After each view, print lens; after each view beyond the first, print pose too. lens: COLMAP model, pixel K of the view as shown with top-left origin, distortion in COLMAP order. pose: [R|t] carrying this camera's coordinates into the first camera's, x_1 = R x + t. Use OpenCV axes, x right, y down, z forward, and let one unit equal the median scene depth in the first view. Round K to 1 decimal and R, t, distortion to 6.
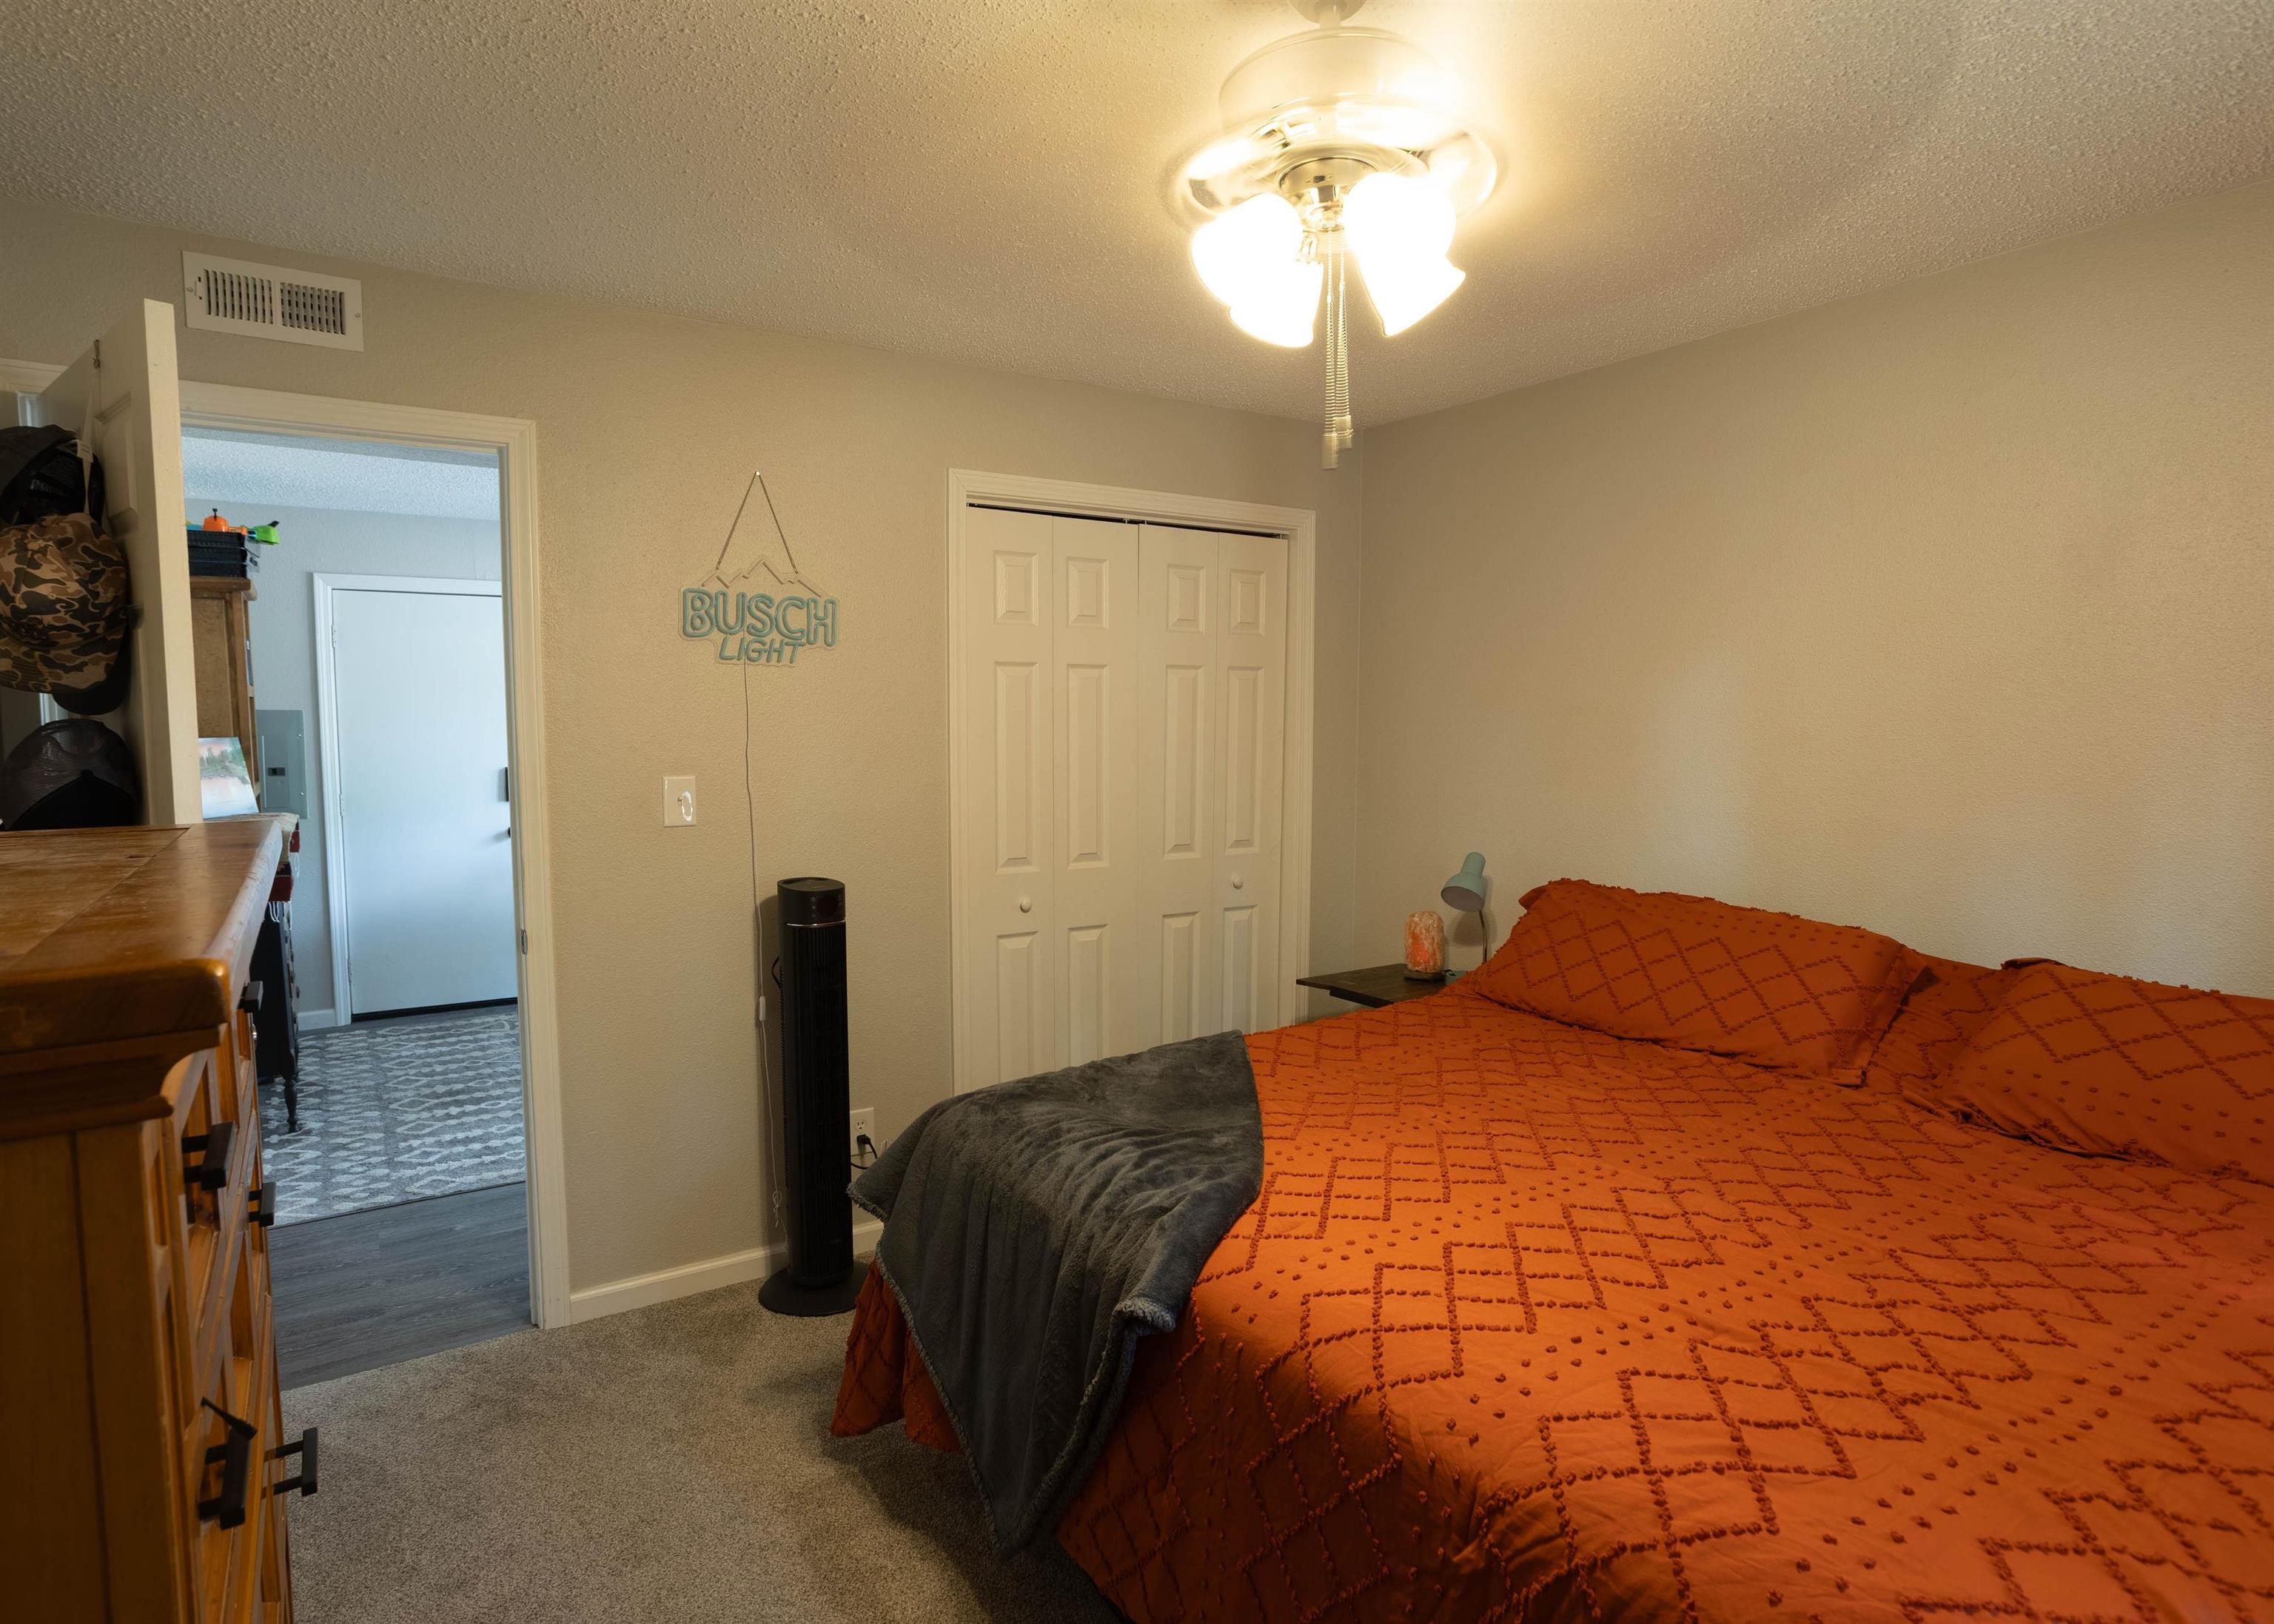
lens RADIAL K [[1153.6, 0, 1117.2], [0, 1153.6, 814.1], [0, 0, 1]] dist [-0.057589, 0.036187]
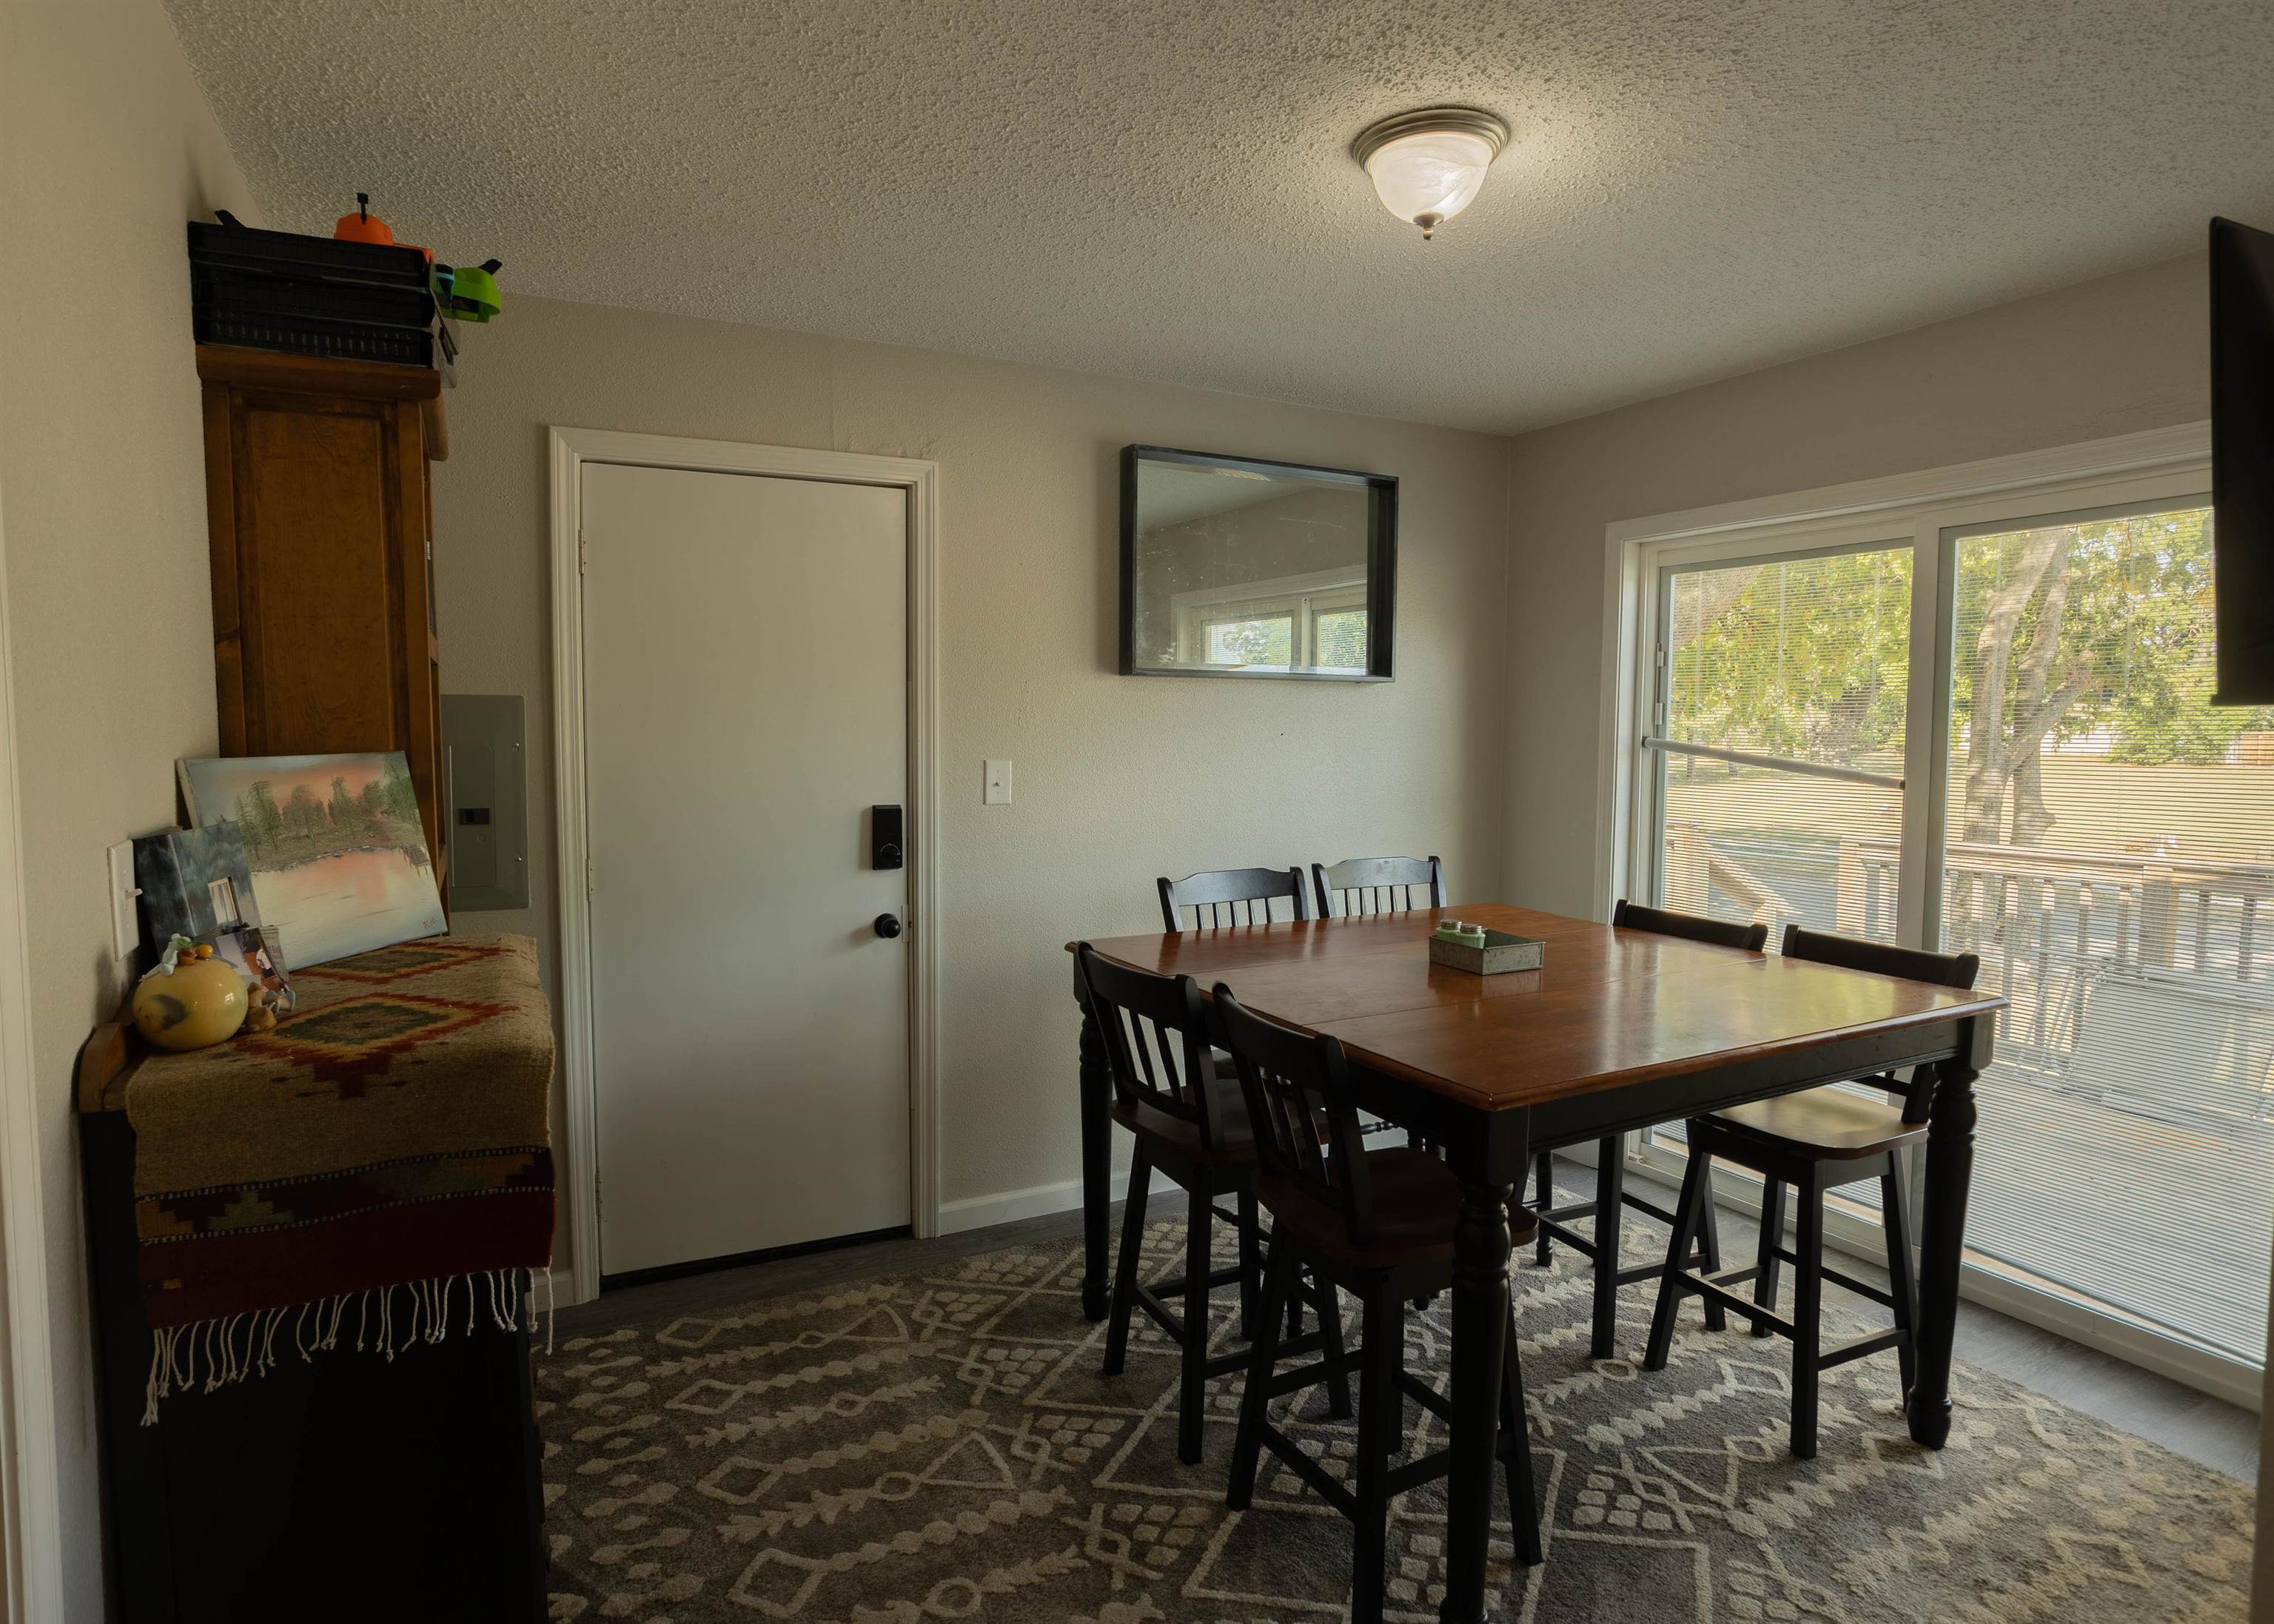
lens RADIAL K [[1153.6, 0, 1117.2], [0, 1153.6, 814.1], [0, 0, 1]] dist [-0.057589, 0.036187]
pose [[0.994849, 0.012181, -0.100633, -0.443110], [-0.012844, 0.999900, -0.005942, -0.042900], [0.100551, 0.007204, 0.994906, 0.569554]]
